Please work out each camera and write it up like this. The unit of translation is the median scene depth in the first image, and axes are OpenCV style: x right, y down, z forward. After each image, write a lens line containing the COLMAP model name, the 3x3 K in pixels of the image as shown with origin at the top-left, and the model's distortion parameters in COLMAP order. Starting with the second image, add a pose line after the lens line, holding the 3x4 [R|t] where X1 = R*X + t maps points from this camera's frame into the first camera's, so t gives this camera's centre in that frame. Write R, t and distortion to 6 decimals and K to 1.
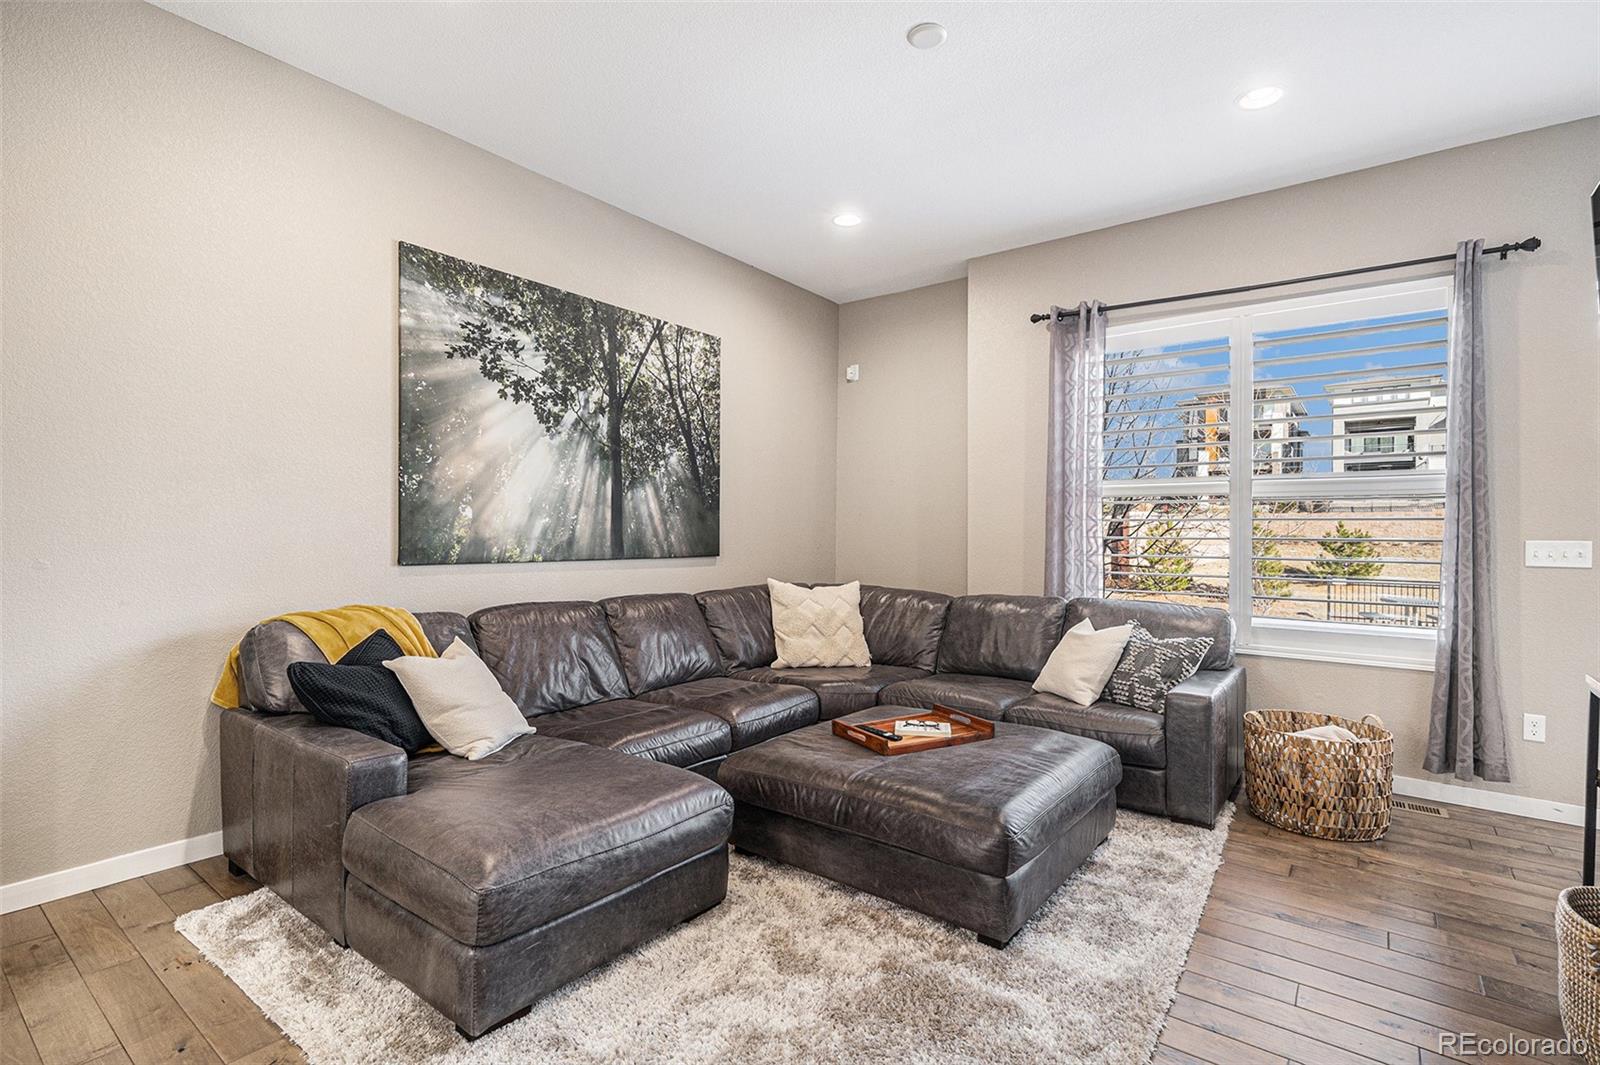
lens RADIAL K [[758.3, 0, 793.5], [0, 758.3, 536.7], [0, 0, 1]] dist [0.005814, 0.001756]
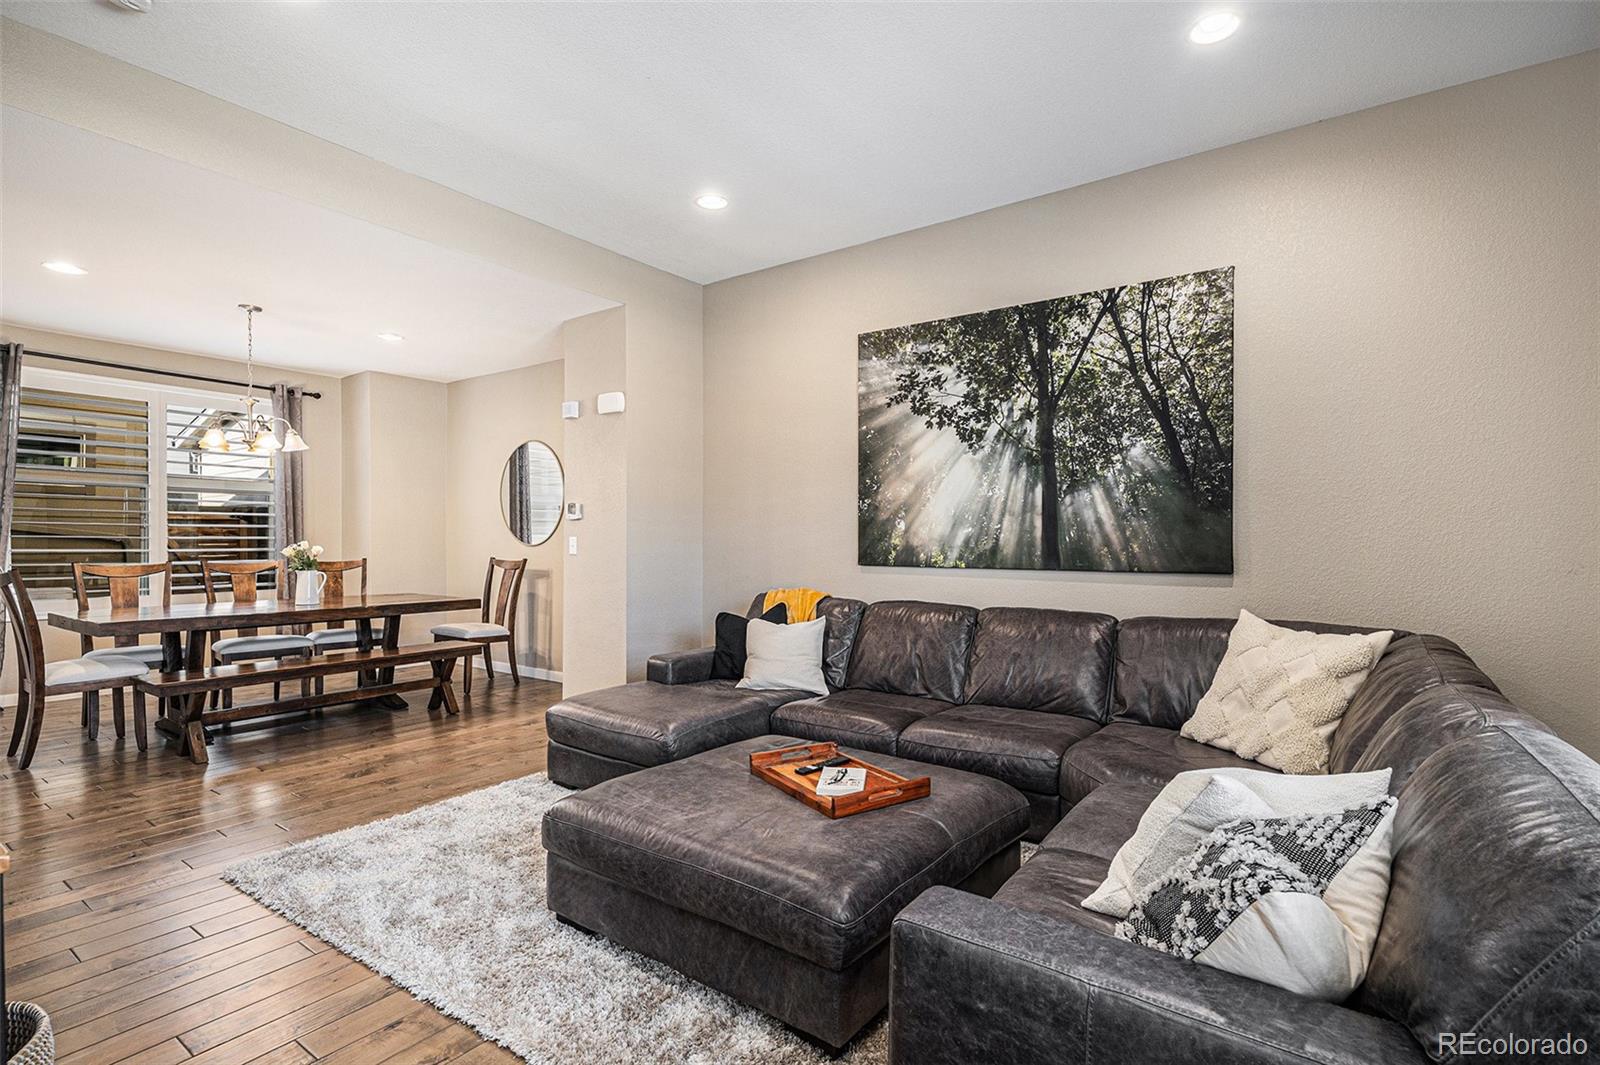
lens RADIAL K [[758.3, 0, 796.3], [0, 758.3, 531.5], [0, 0, 1]] dist [0.005814, 0.001756]
pose [[0.032364, -0.001682, -0.999475, 0.713148], [0.004735, 0.999988, -0.001530, -0.017819], [0.999465, -0.004683, 0.032371, 0.676174]]
